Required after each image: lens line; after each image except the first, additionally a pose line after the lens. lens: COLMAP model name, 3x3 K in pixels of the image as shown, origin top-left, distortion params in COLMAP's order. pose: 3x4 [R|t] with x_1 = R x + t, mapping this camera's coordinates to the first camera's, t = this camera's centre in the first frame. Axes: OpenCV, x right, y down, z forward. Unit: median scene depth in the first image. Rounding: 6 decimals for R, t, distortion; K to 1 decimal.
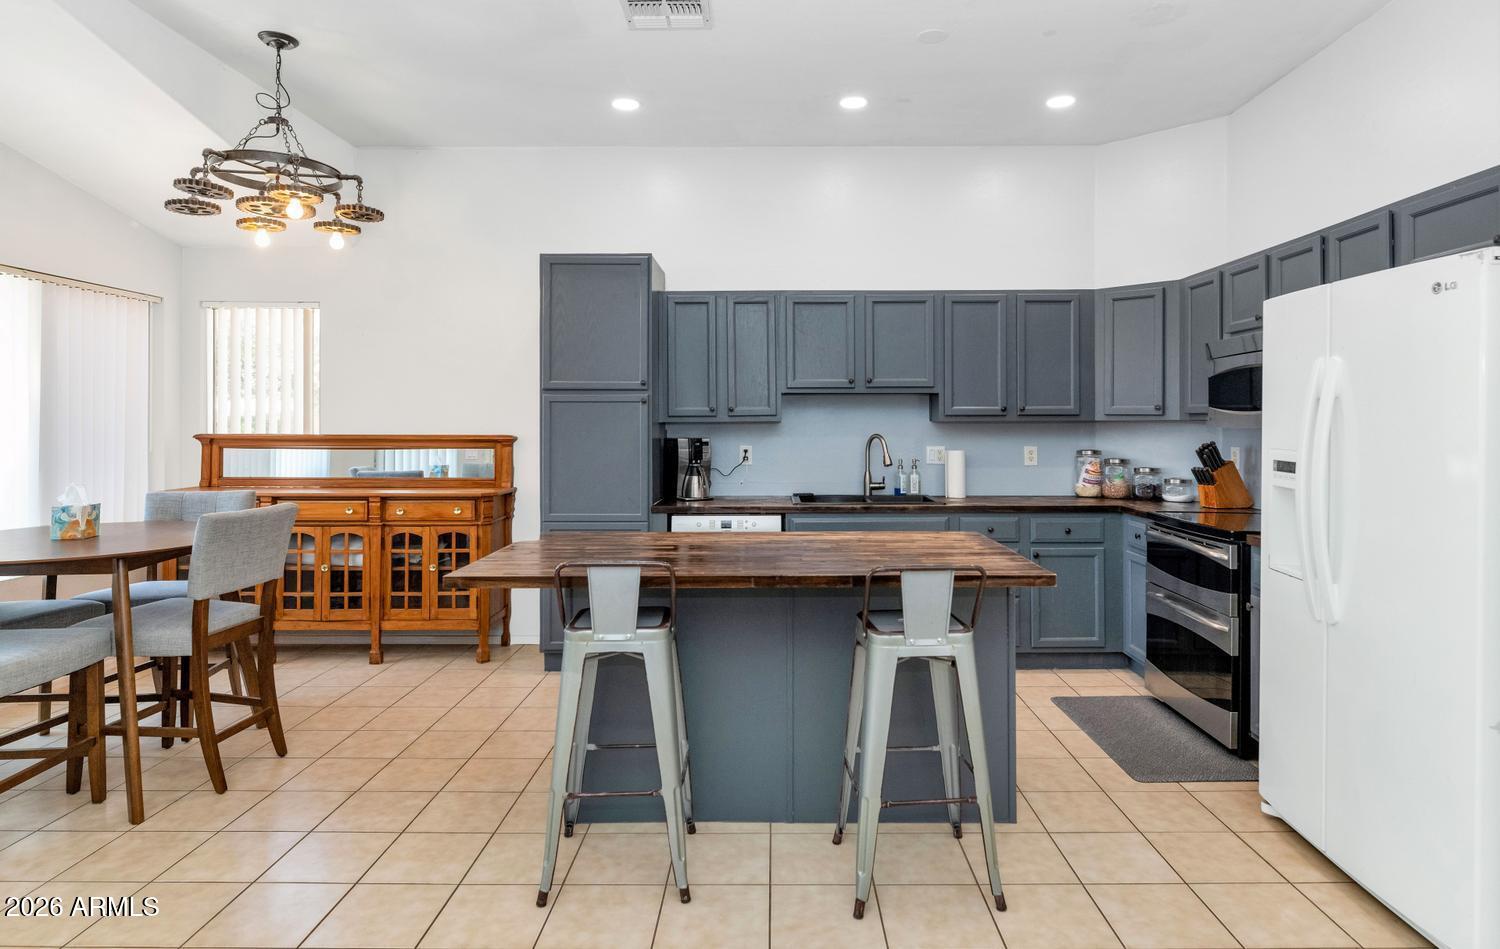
lens RADIAL K [[867.5, 0, 776.0], [0, 867.5, 418.0], [0, 0, 1]] dist [-0.001490, -0.002733]
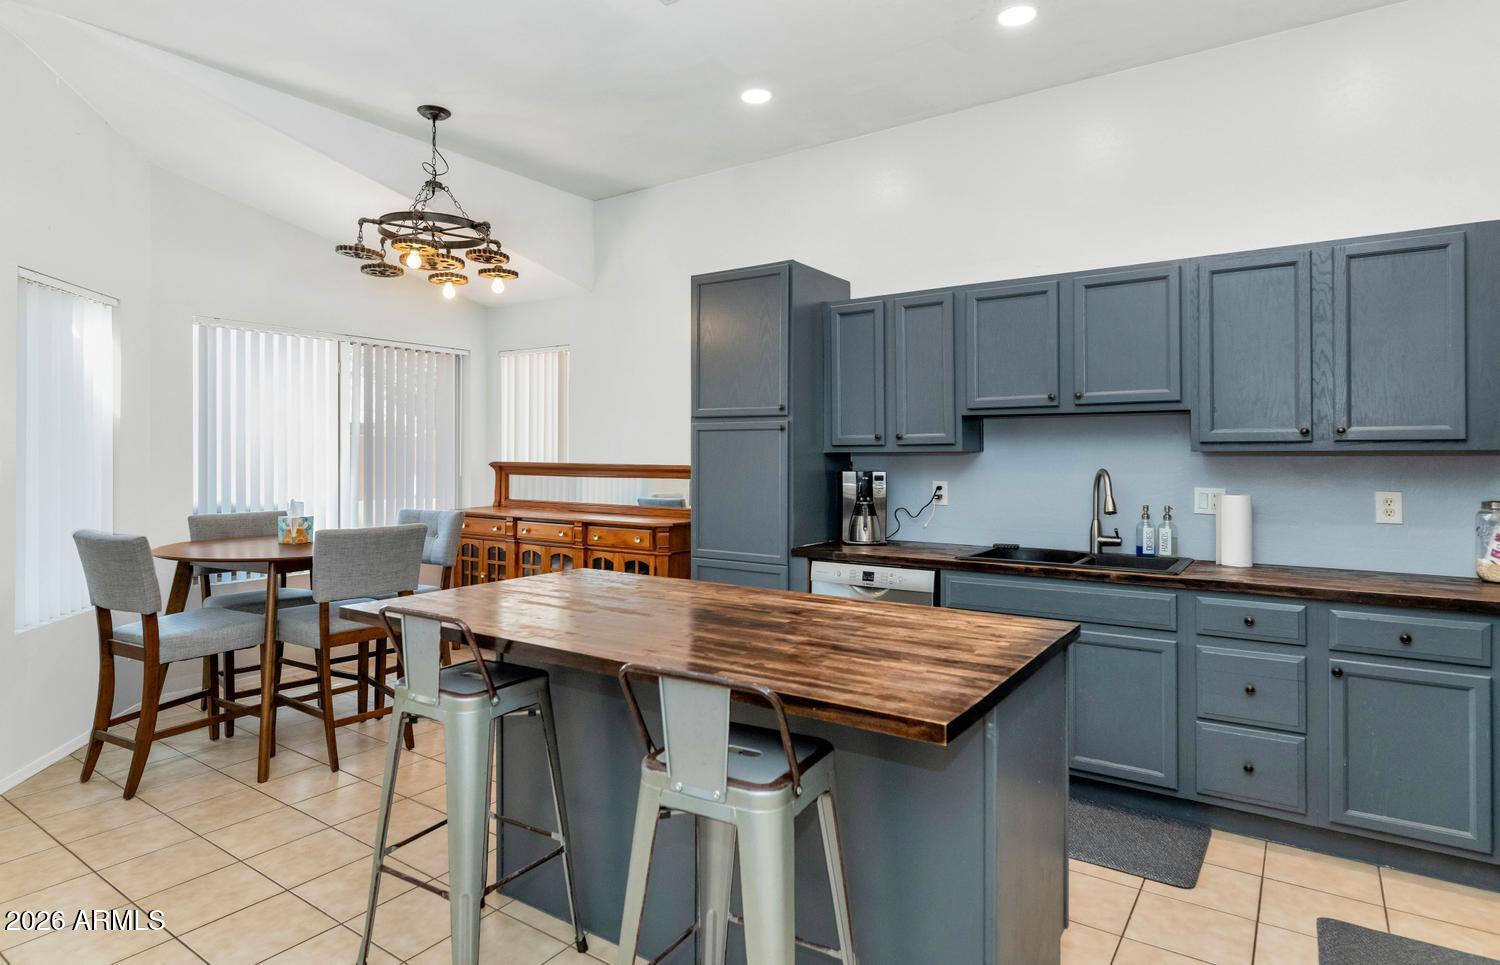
lens RADIAL K [[837.4, 0, 713.2], [0, 837.4, 449.6], [0, 0, 1]] dist [-0.004020, -0.000299]
pose [[0.807482, -0.001786, -0.589889, 0.274690], [0.000263, 0.999996, -0.002668, 0.004113], [0.589891, 0.001999, 0.807480, 0.254709]]
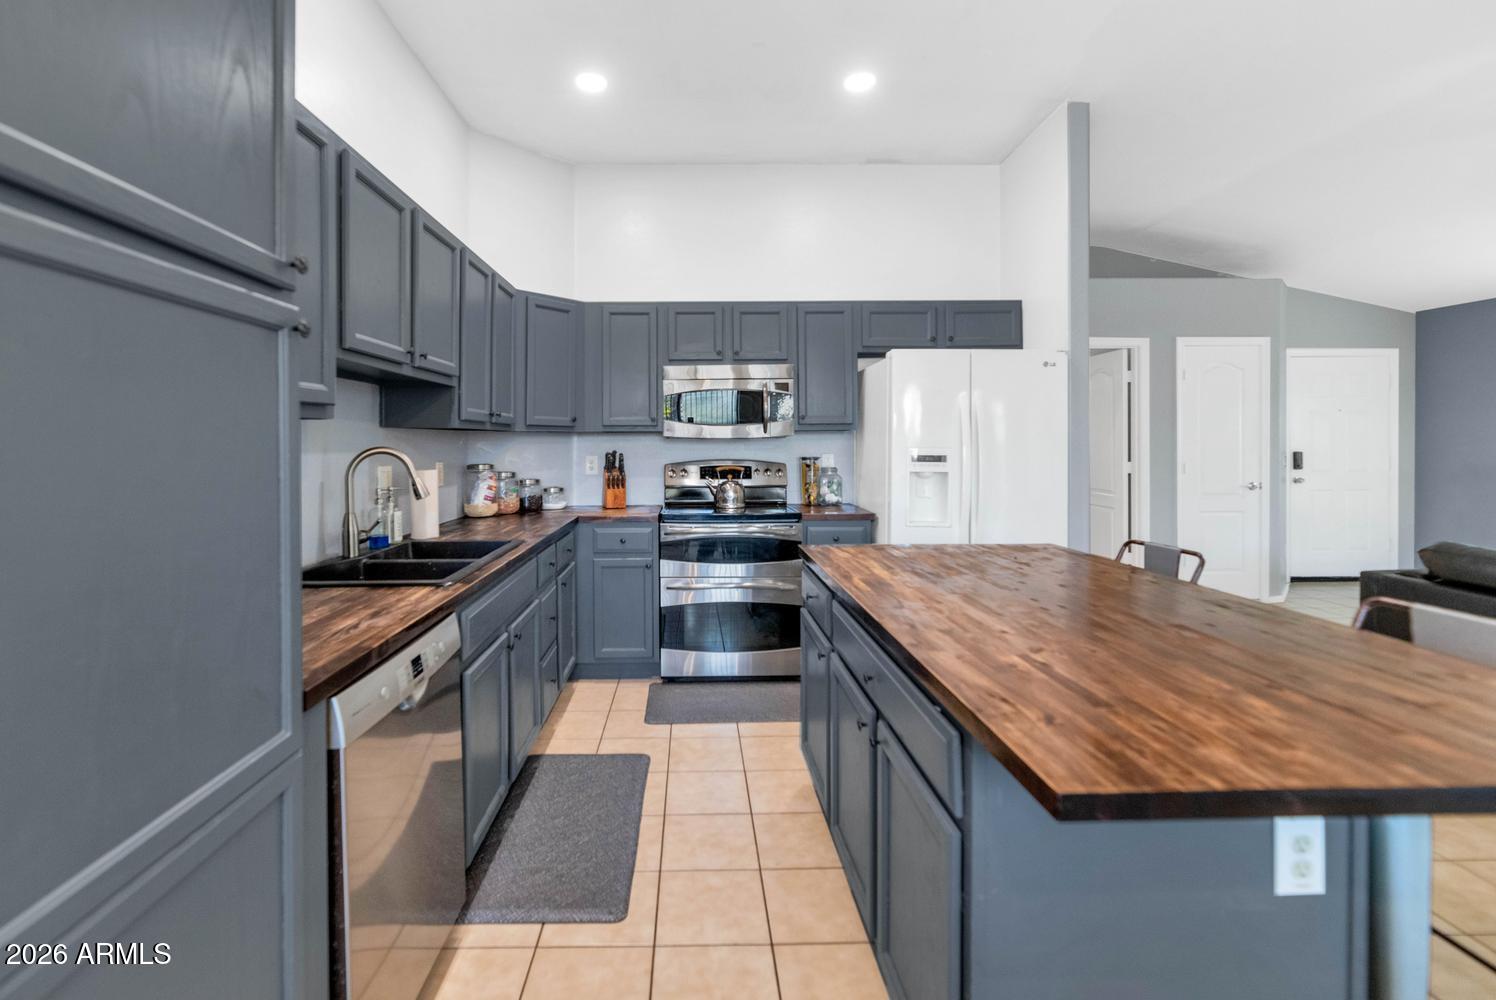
lens RADIAL K [[667.5, 0, 712.1], [0, 667.5, 450.0], [0, 0, 1]] dist [-0.002059, -0.000780]
pose [[-0.025206, -0.008947, 0.999642, -0.354371], [-0.000325, 0.999960, 0.008941, 0.016862], [-0.999682, -0.000100, -0.025208, 0.816733]]
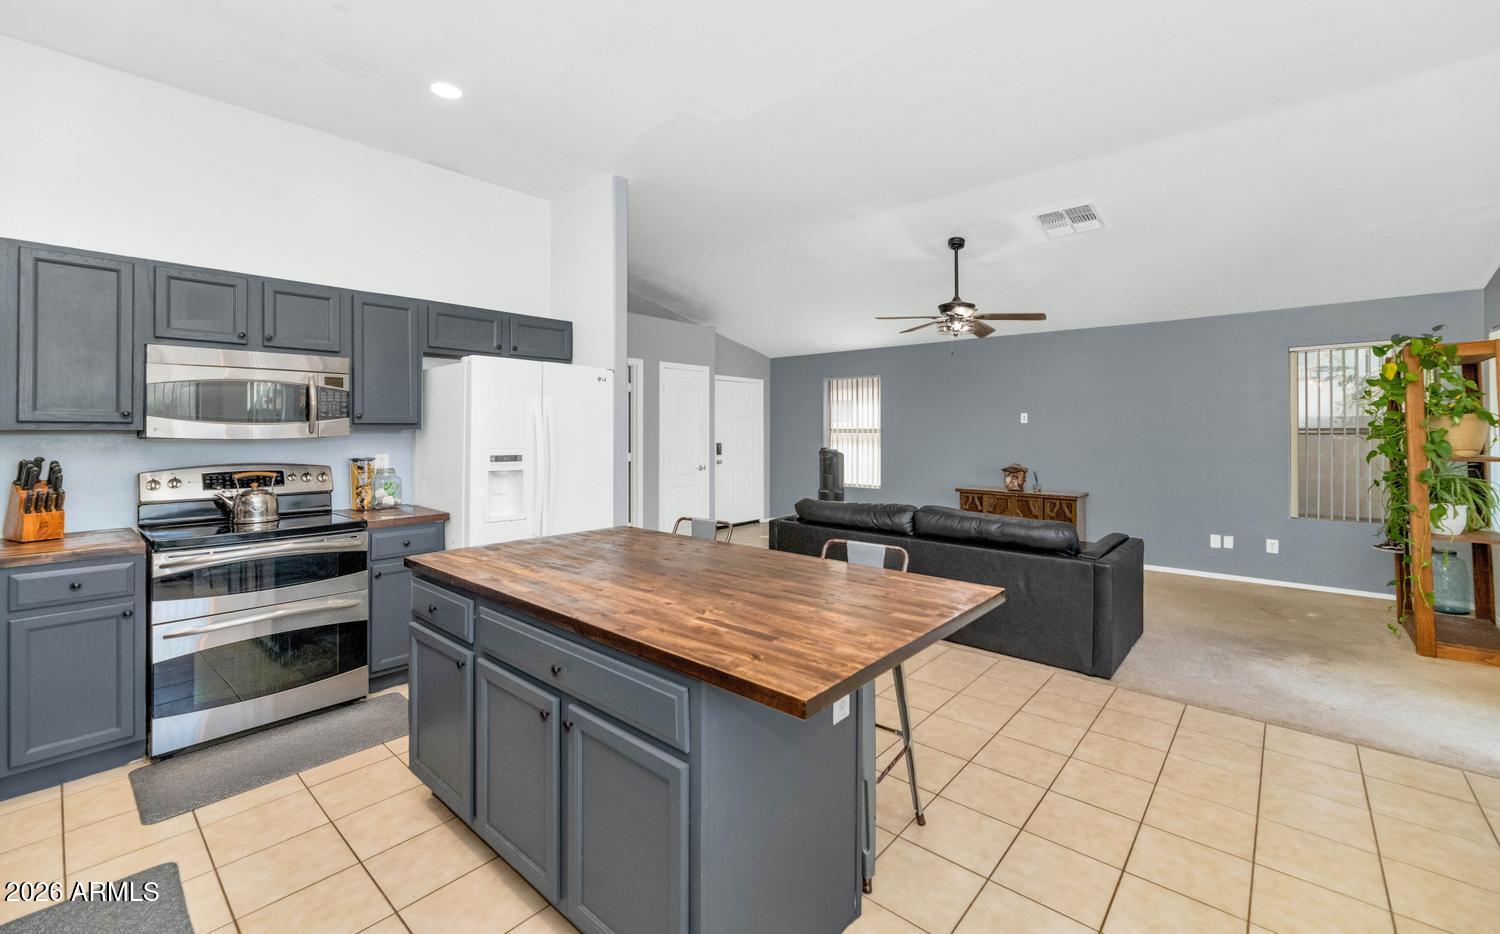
lens RADIAL K [[604.7, 0, 759.3], [0, 604.7, 435.2], [0, 0, 1]] dist [0.000761, 0.000179]
pose [[-0.756271, -0.003928, 0.654247, -0.330697], [-0.002777, 0.999992, 0.002795, 0.003112], [-0.654253, 0.000297, -0.756276, 0.903766]]
